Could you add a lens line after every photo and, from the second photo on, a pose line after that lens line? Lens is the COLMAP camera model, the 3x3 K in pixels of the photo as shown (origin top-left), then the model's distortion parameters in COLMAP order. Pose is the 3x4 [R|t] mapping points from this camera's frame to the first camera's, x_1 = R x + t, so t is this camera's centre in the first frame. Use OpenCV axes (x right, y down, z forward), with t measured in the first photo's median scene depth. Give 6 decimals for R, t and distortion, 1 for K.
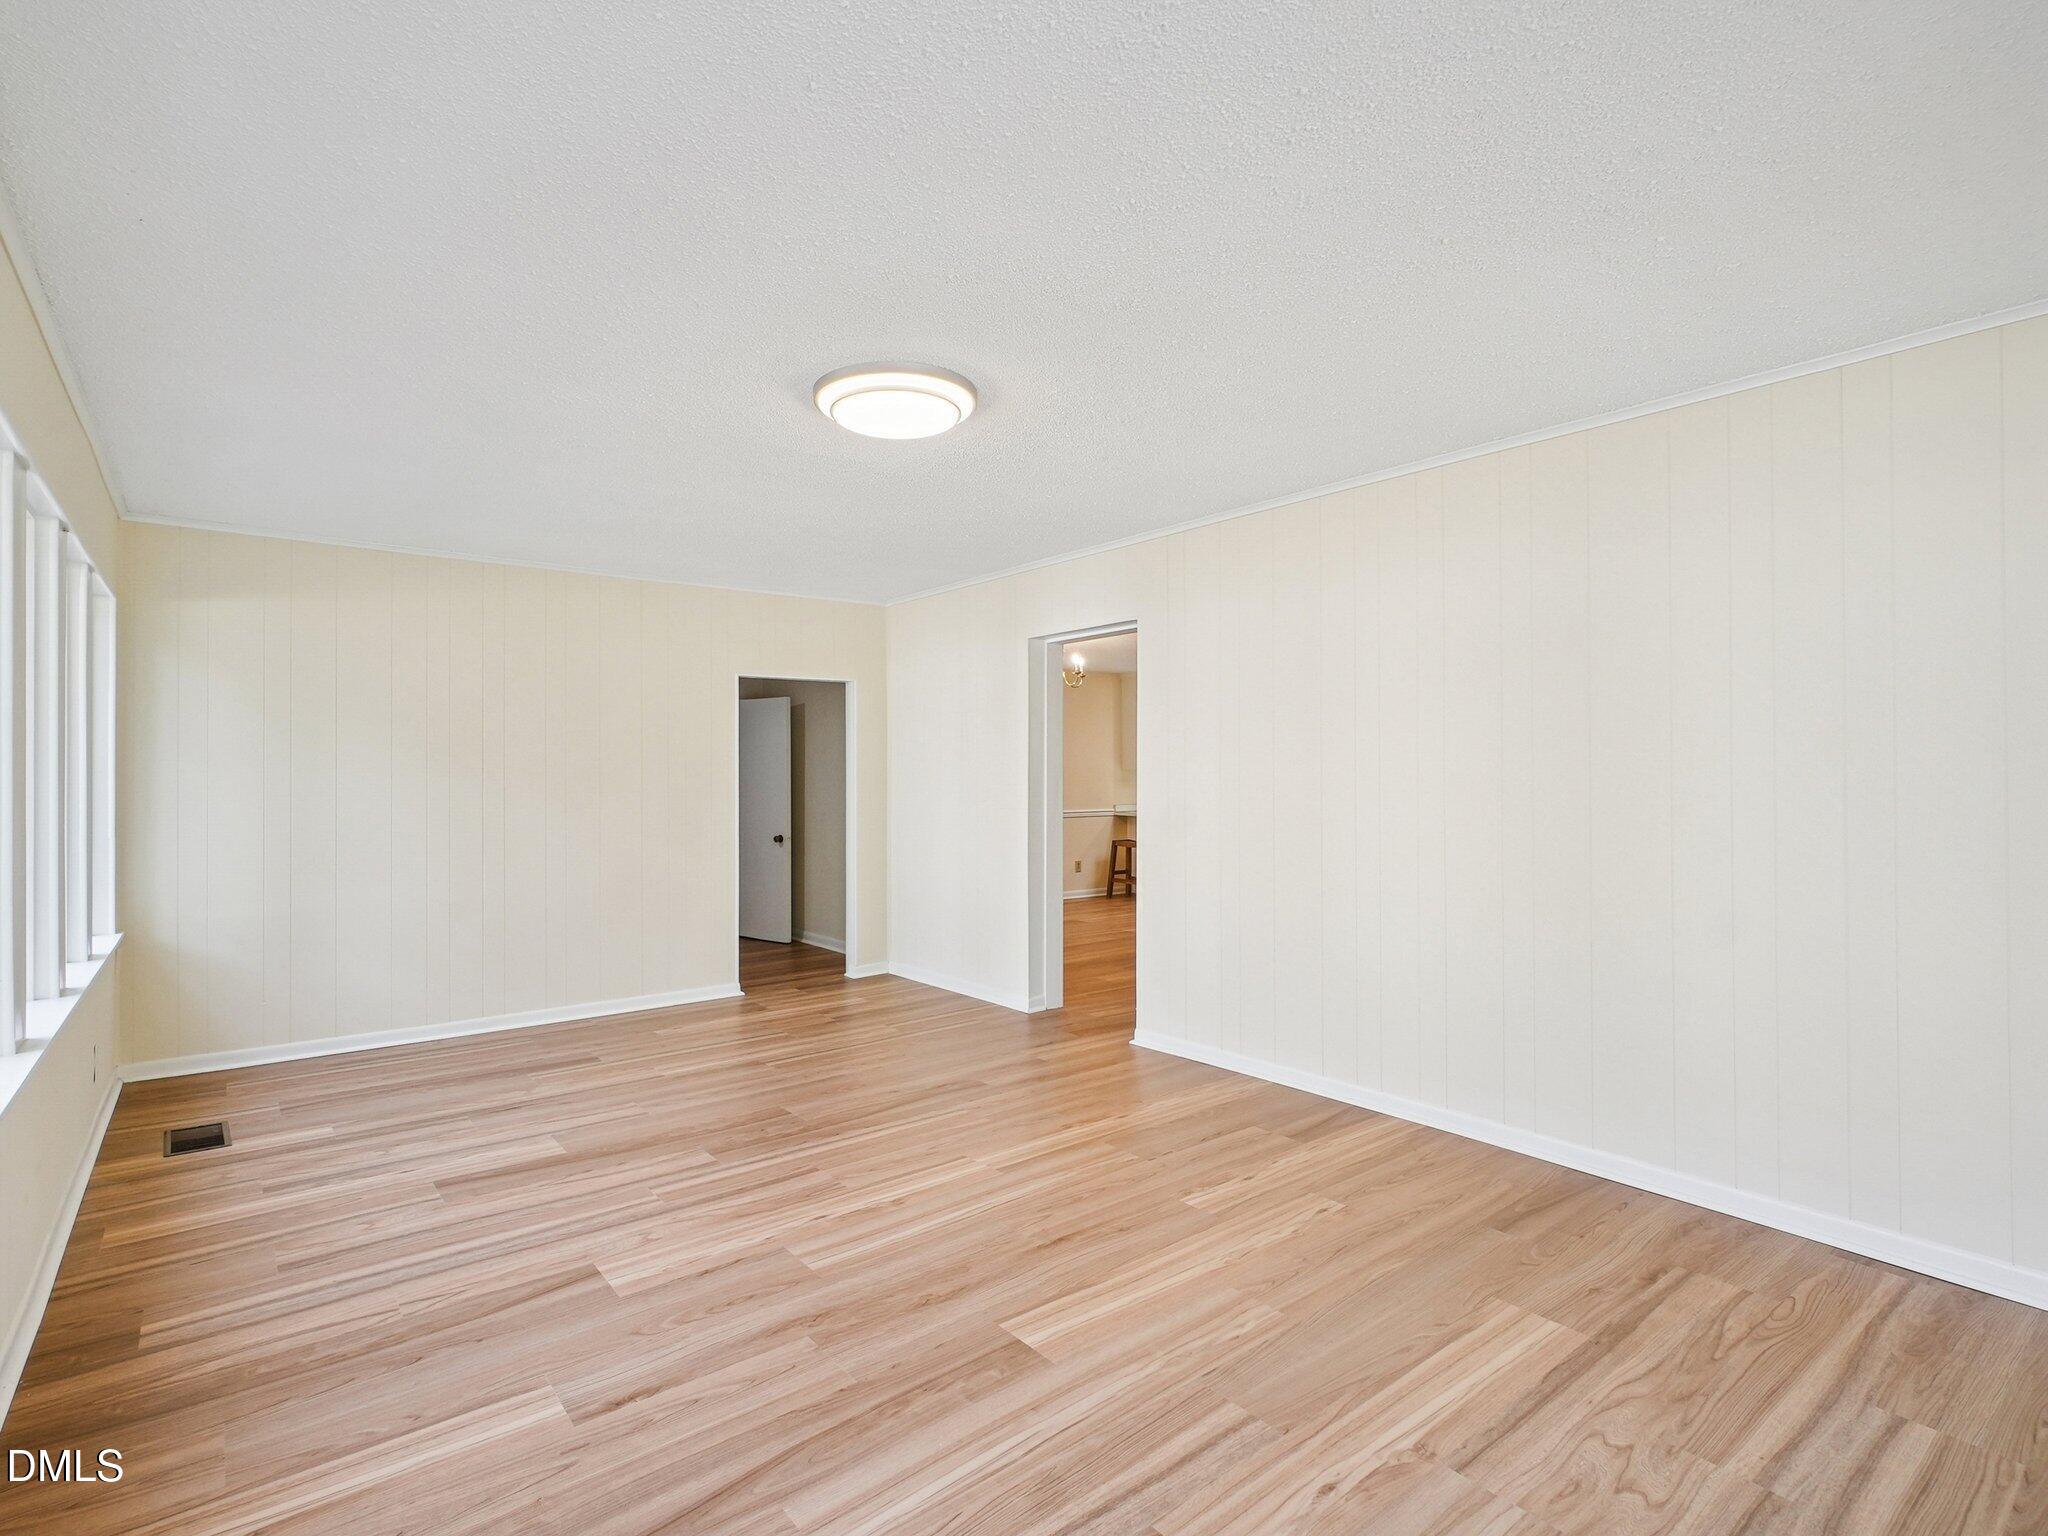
lens RADIAL K [[993.5, 0, 986.7], [0, 993.5, 764.8], [0, 0, 1]] dist [-0.014245, 0.006185]
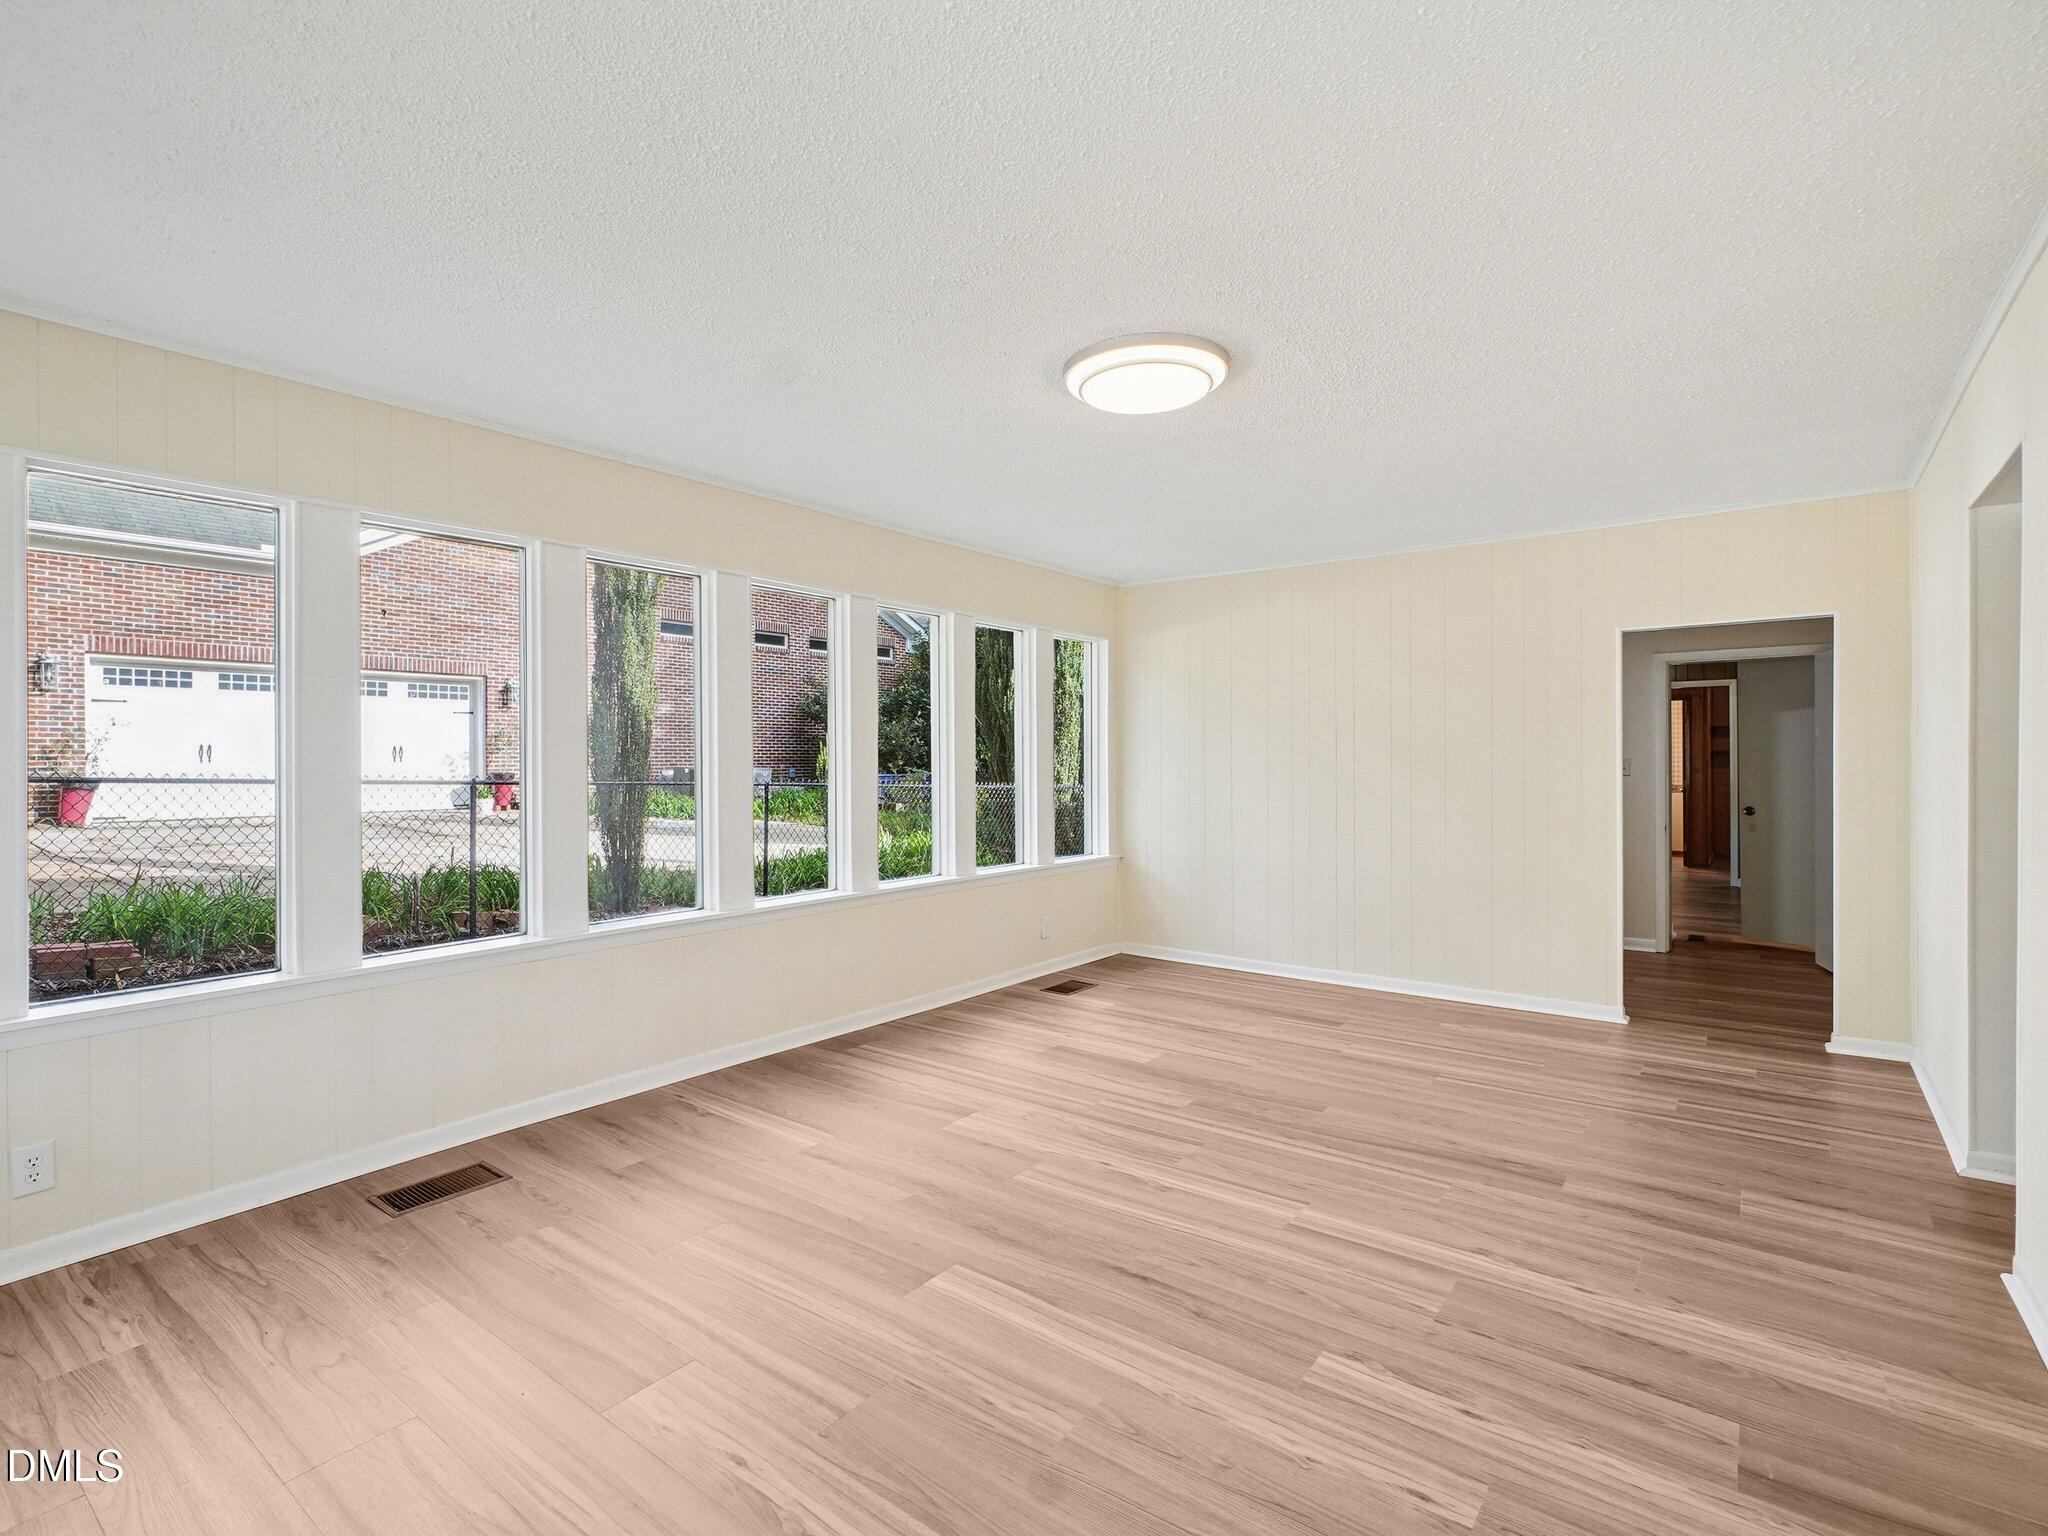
lens RADIAL K [[993.5, 0, 986.7], [0, 993.5, 764.8], [0, 0, 1]] dist [-0.014245, 0.006185]
pose [[0.245401, 0.010626, -0.969363, 0.692746], [0.011826, 0.999833, 0.013954, 0.004369], [0.969350, -0.014888, 0.245234, 0.505643]]
